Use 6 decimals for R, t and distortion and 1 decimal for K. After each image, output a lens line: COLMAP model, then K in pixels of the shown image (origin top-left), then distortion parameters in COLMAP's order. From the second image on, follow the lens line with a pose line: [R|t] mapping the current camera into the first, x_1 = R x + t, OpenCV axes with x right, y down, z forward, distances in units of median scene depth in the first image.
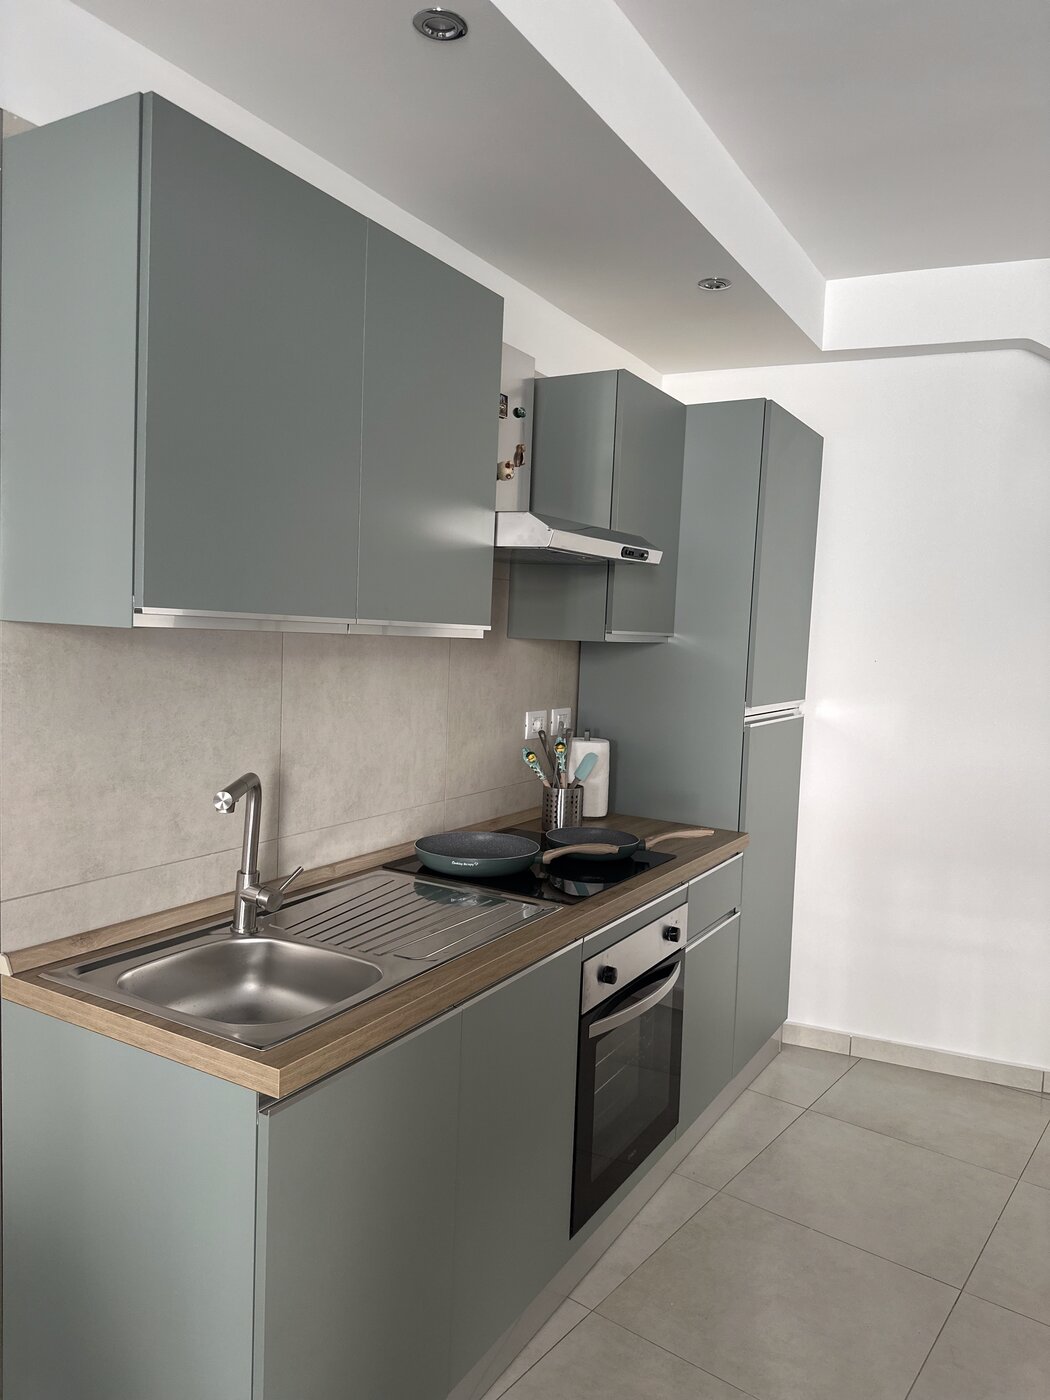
lens RADIAL K [[990.9, 0, 525.0], [0, 990.9, 700.0], [0, 0, 1]] dist [0.049548, -0.002324]
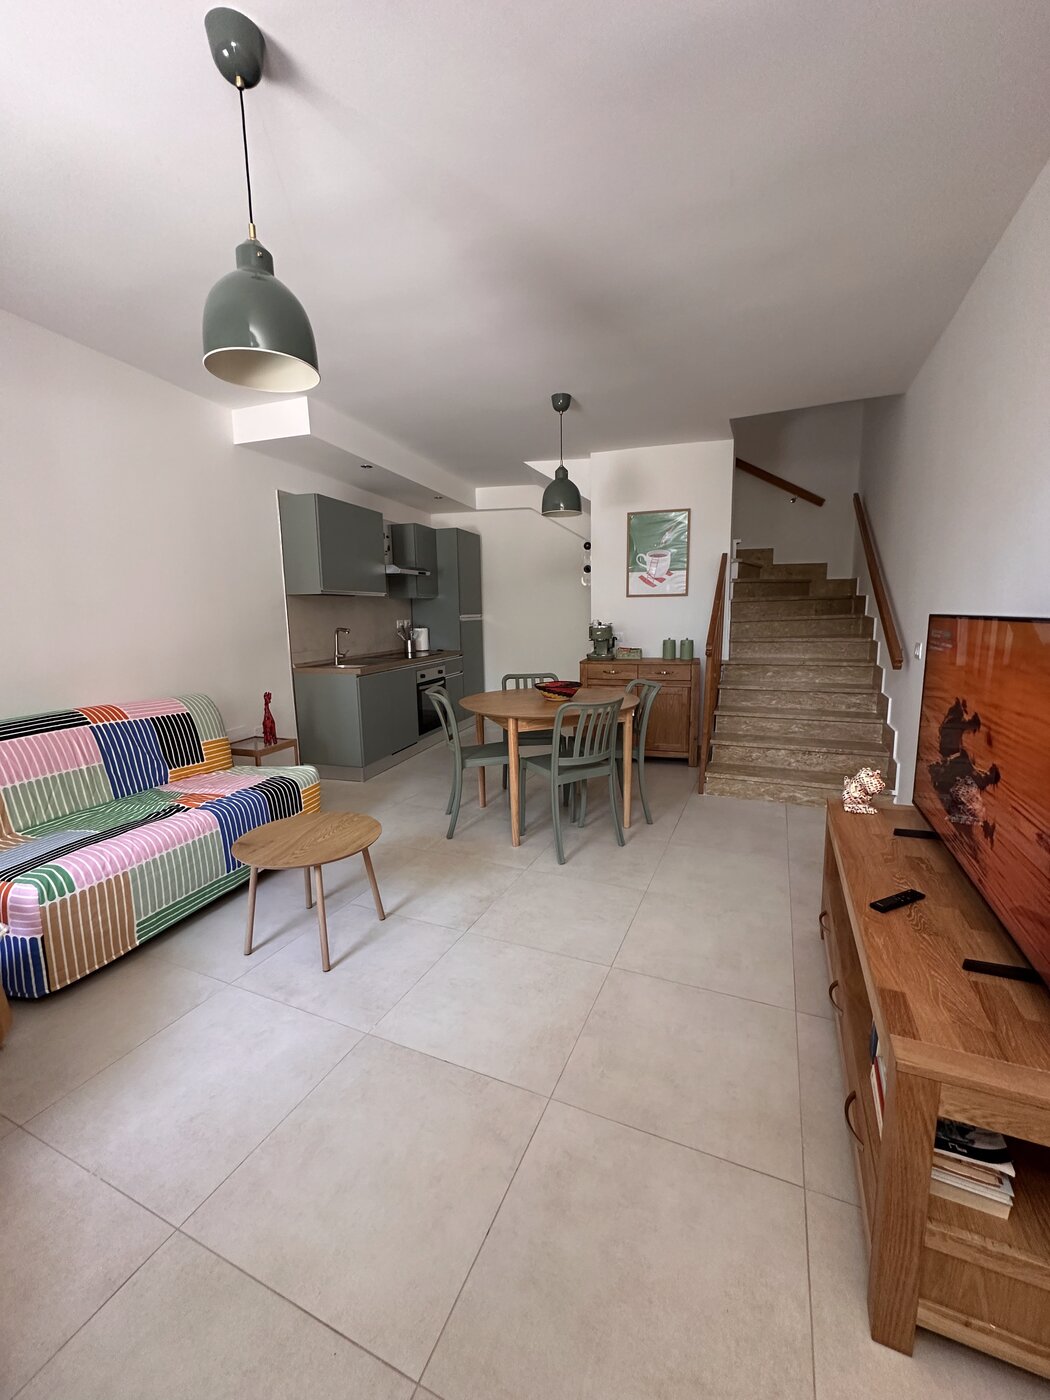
lens RADIAL K [[556.5, 0, 525.0], [0, 556.5, 700.0], [0, 0, 1]] dist [-0.001526, -0.000111]
pose [[0.970367, -0.090839, 0.223913, -0.029449], [0.069600, 0.992449, 0.101003, 0.145918], [-0.231397, -0.082426, 0.969361, -1.191578]]
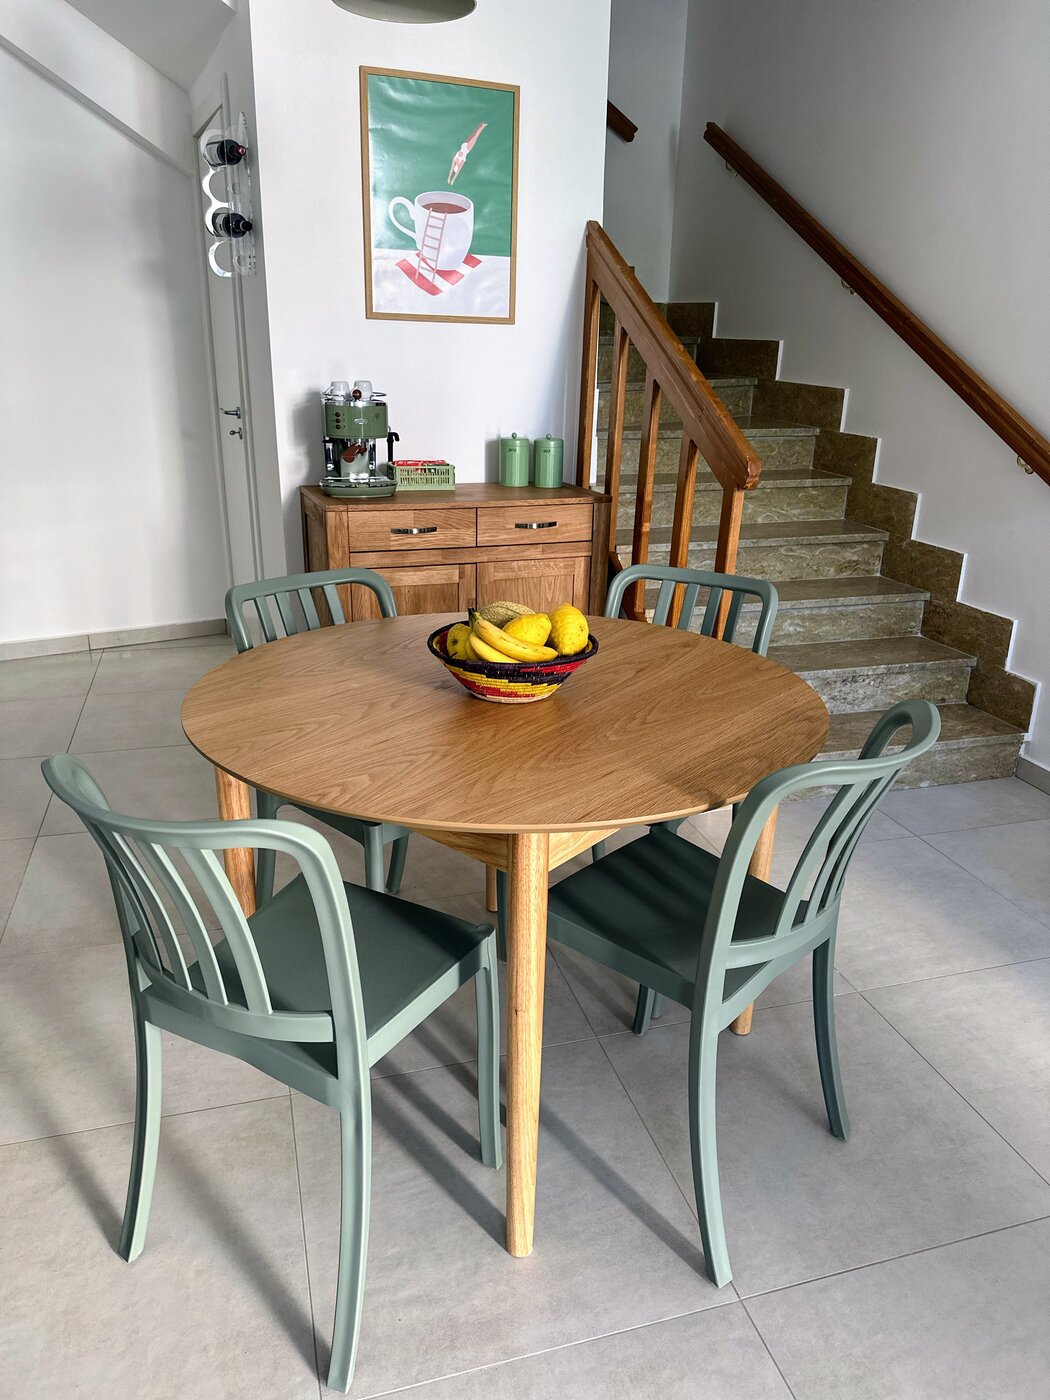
lens RADIAL K [[990.9, 0, 525.0], [0, 990.9, 700.0], [0, 0, 1]] dist [0.049548, -0.002324]
pose [[0.585420, -0.292983, 0.755940, -0.228671], [0.052203, 0.944105, 0.325484, 0.065080], [-0.809048, -0.151082, 0.567993, -0.327165]]
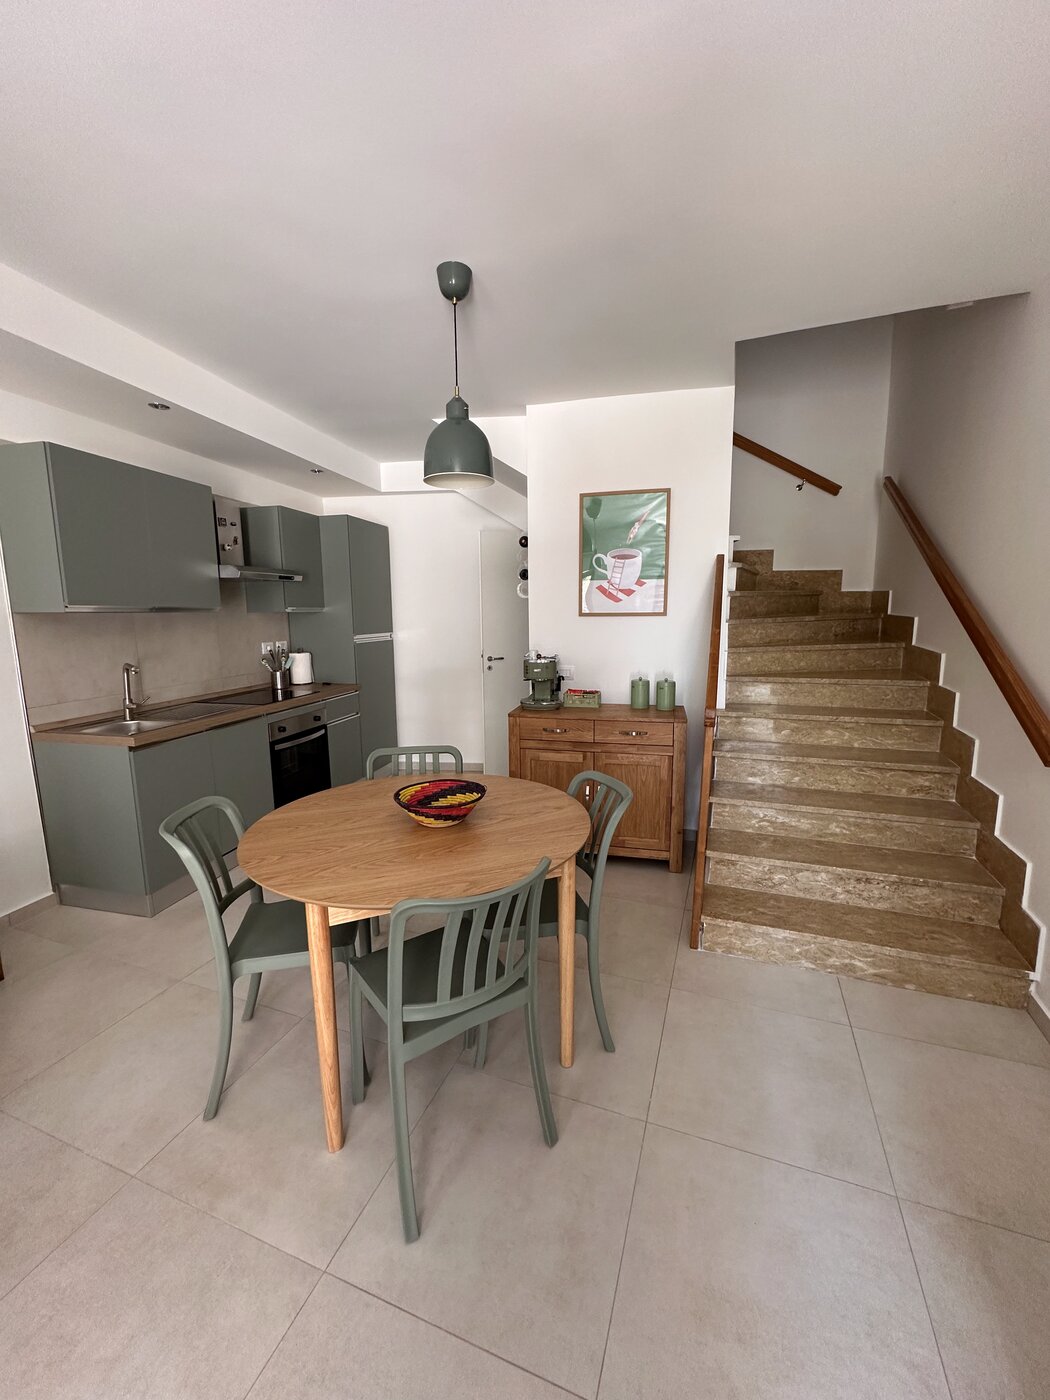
lens RADIAL K [[556.5, 0, 525.0], [0, 556.5, 700.0], [0, 0, 1]] dist [-0.001526, -0.000111]
pose [[0.955379, -0.090657, 0.281128, 0.263704], [0.064346, 0.992756, 0.101467, 0.065855], [-0.288290, -0.078850, 0.954291, -0.617906]]
